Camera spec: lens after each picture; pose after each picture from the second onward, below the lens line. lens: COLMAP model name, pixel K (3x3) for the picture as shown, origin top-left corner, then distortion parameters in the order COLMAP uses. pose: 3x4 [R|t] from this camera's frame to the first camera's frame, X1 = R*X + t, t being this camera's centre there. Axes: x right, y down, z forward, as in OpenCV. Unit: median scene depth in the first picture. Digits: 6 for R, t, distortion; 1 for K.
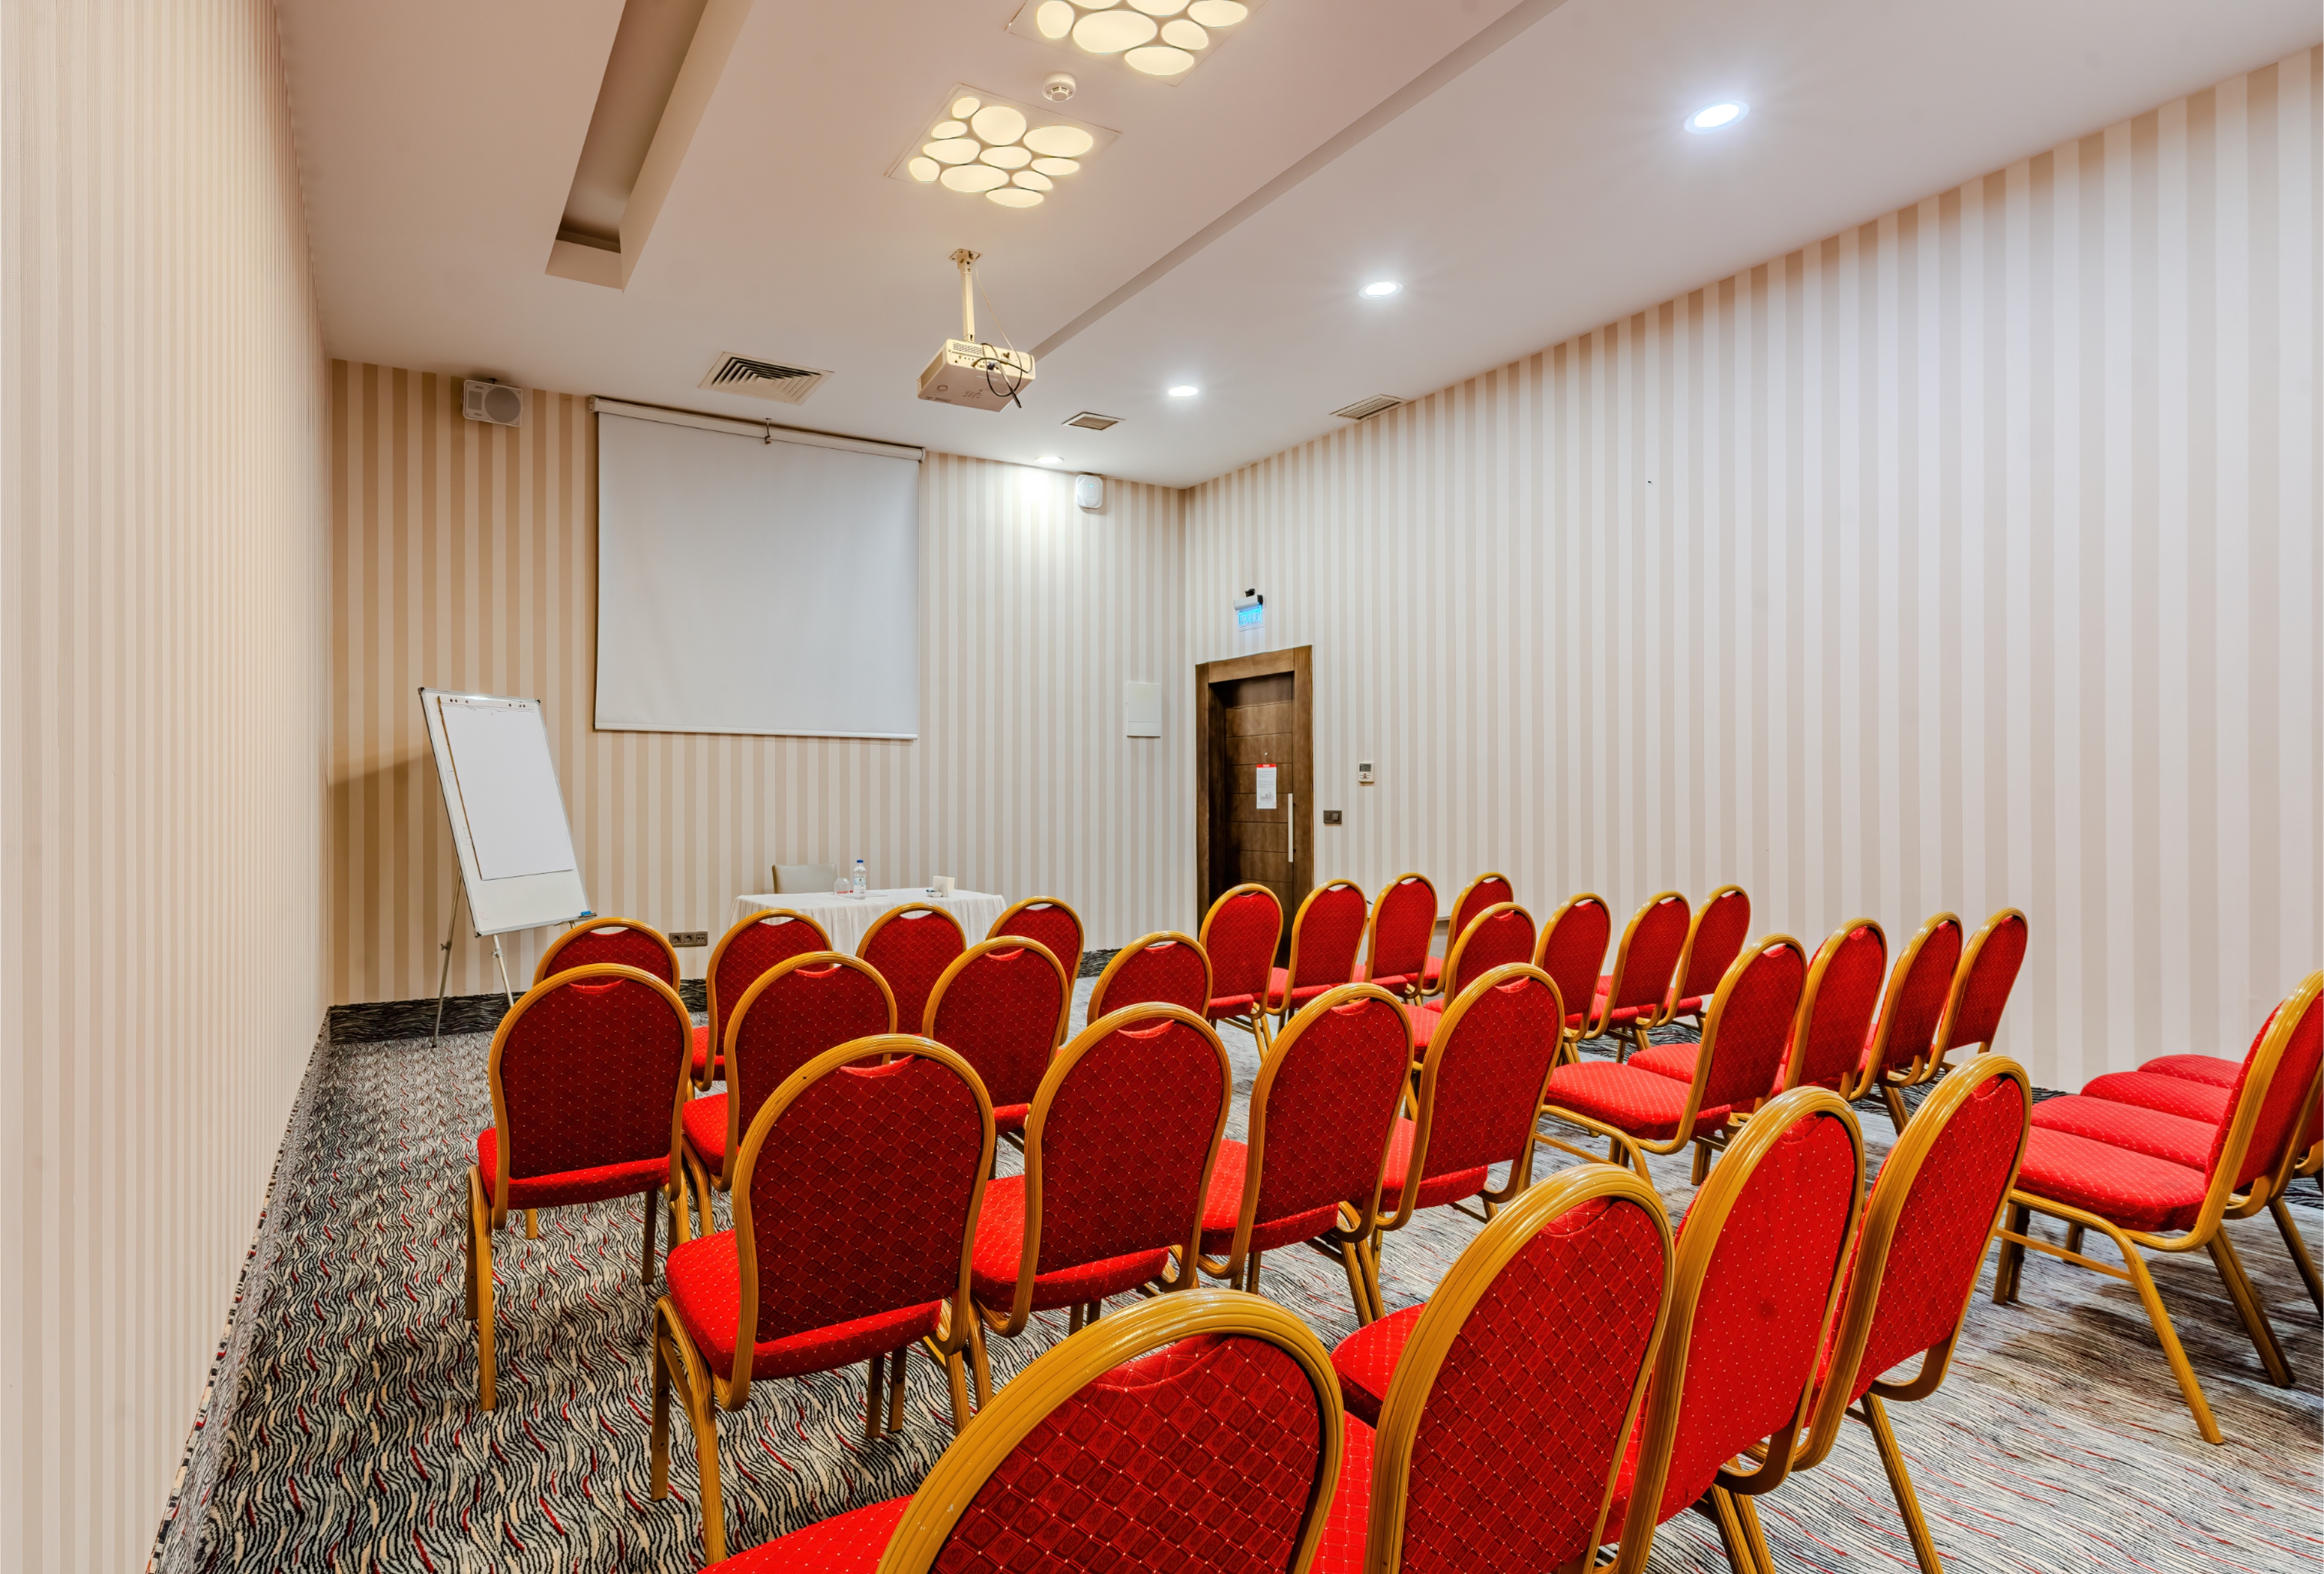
lens RADIAL K [[1187.3, 0, 1219.8], [0, 1187.3, 822.1], [0, 0, 1]] dist [0.000058, -0.001237]
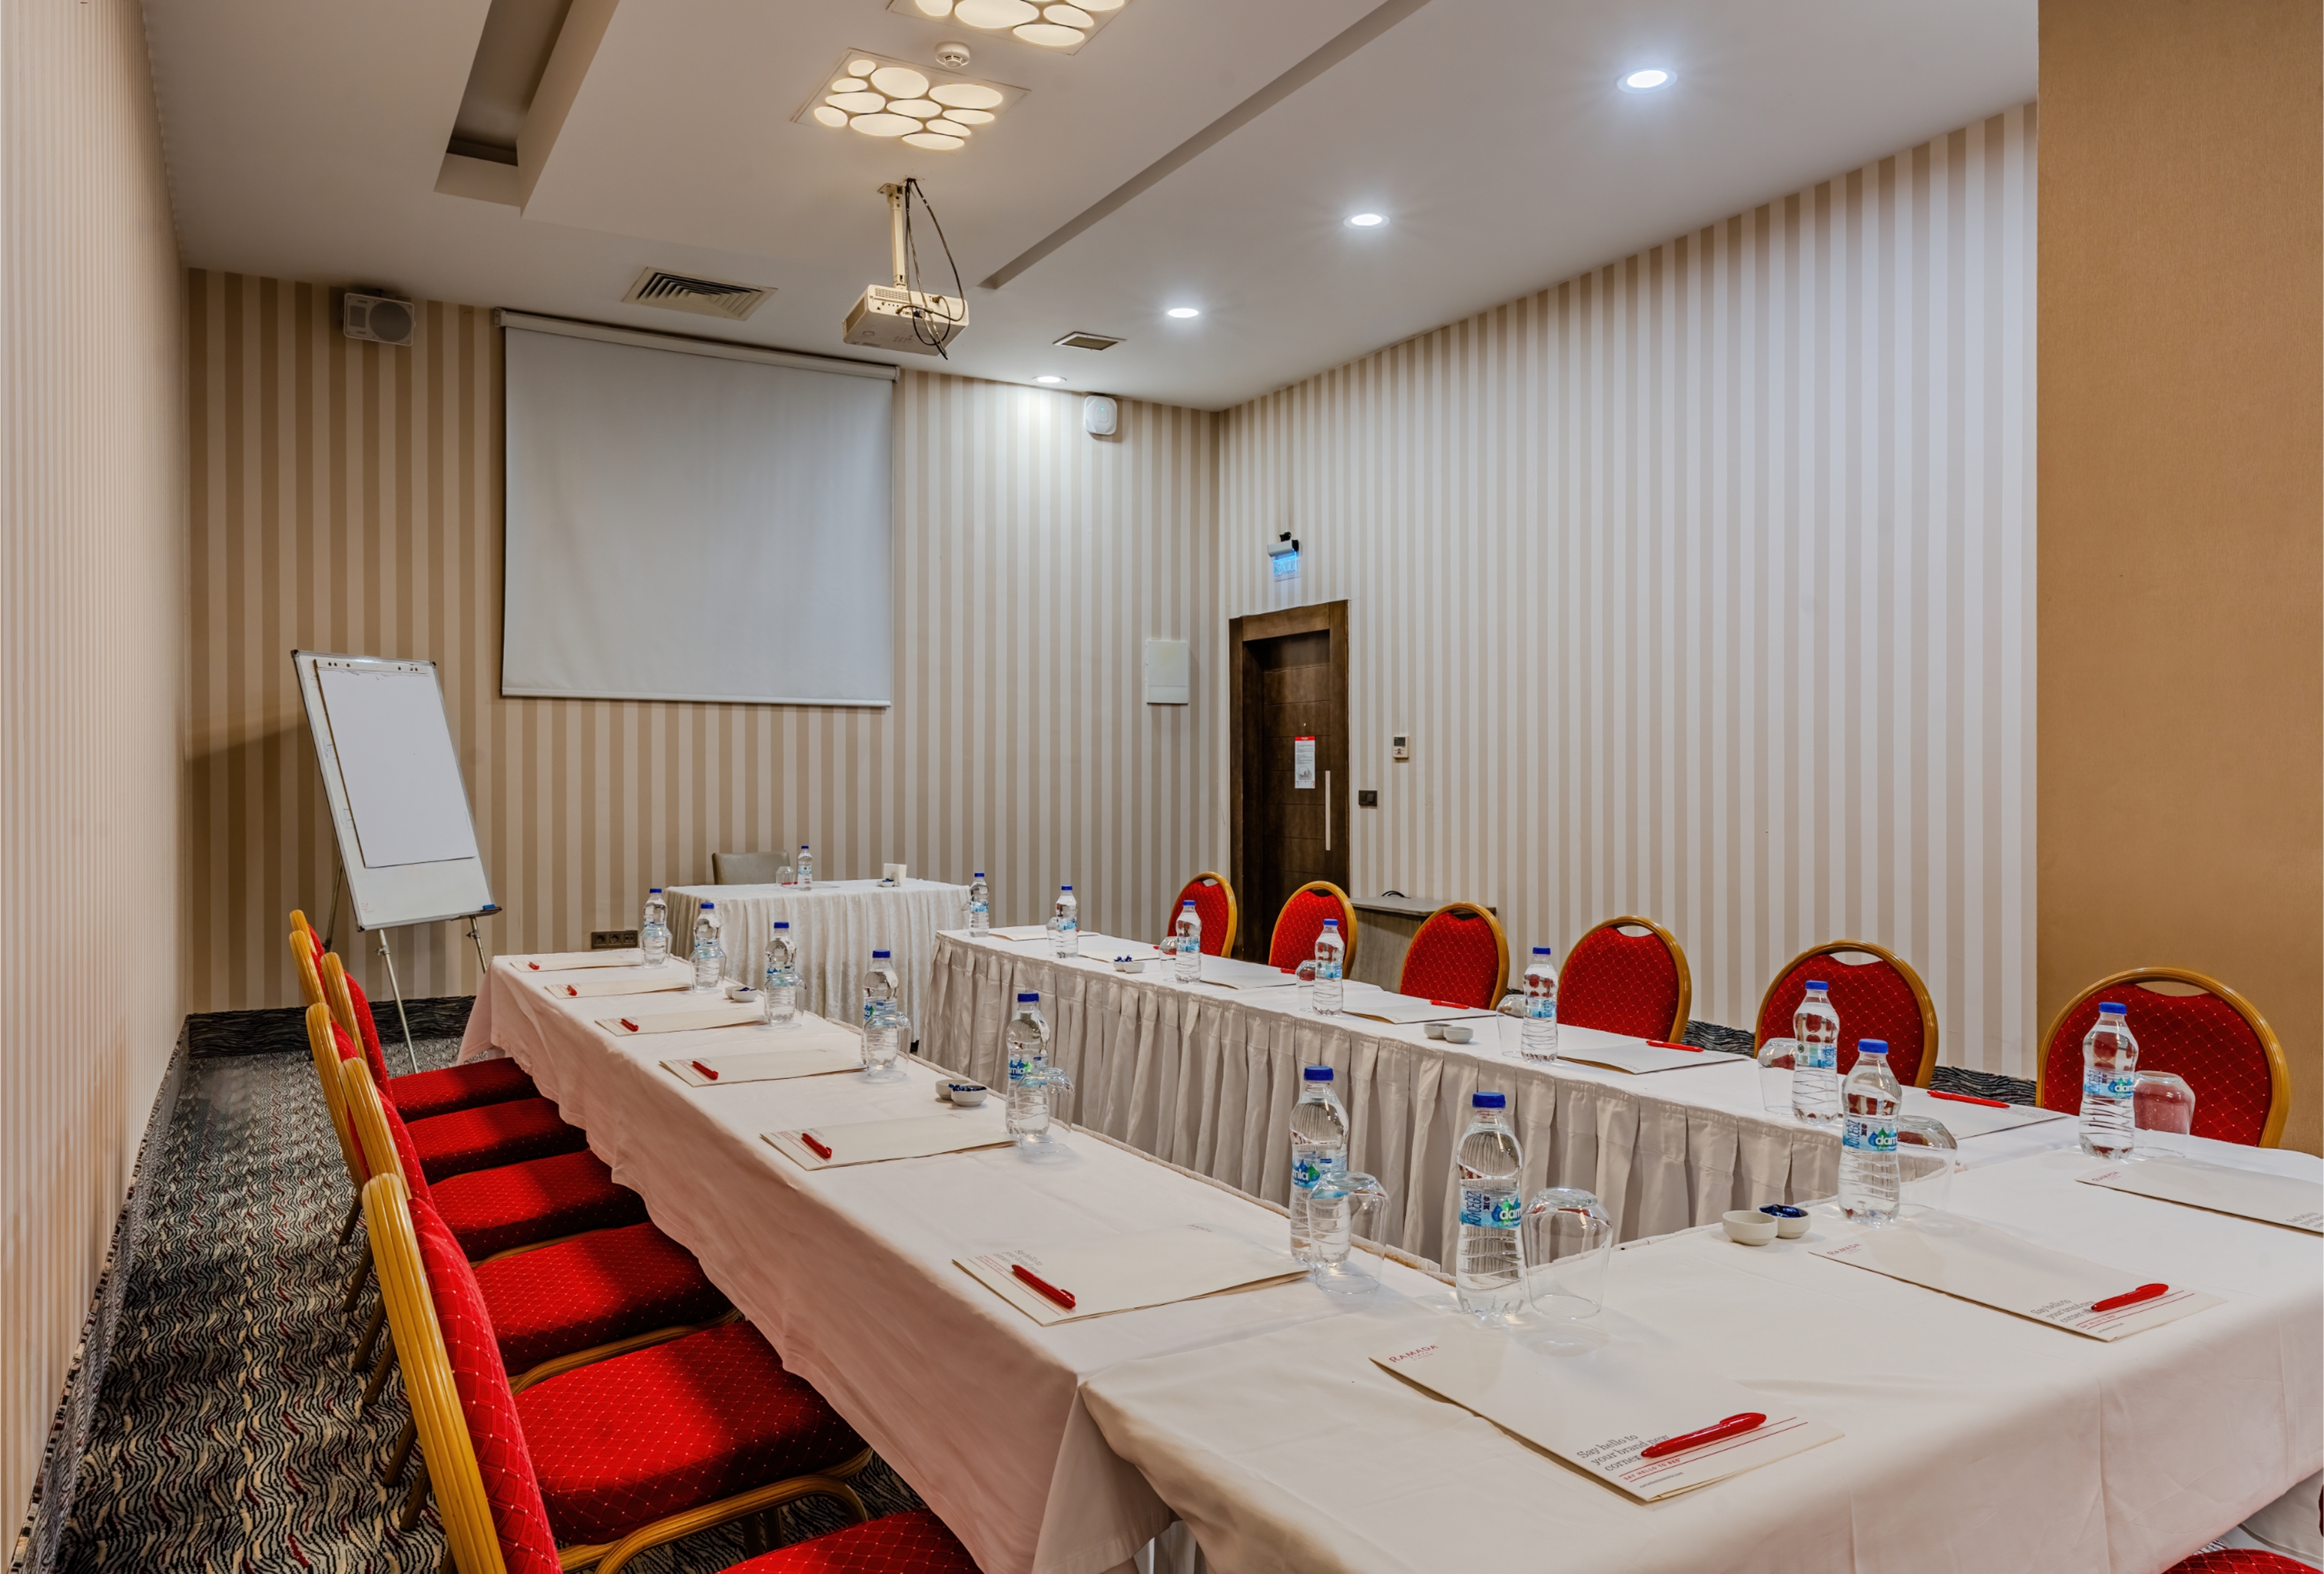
lens RADIAL K [[1187.3, 0, 1156.0], [0, 1187.3, 809.6], [0, 0, 1]] dist [0.000058, -0.001237]
pose [[0.999315, 0.000086, 0.037012, -0.095385], [-0.000355, 0.999974, 0.007269, -0.001850], [-0.037011, -0.007277, 0.999288, 0.136211]]
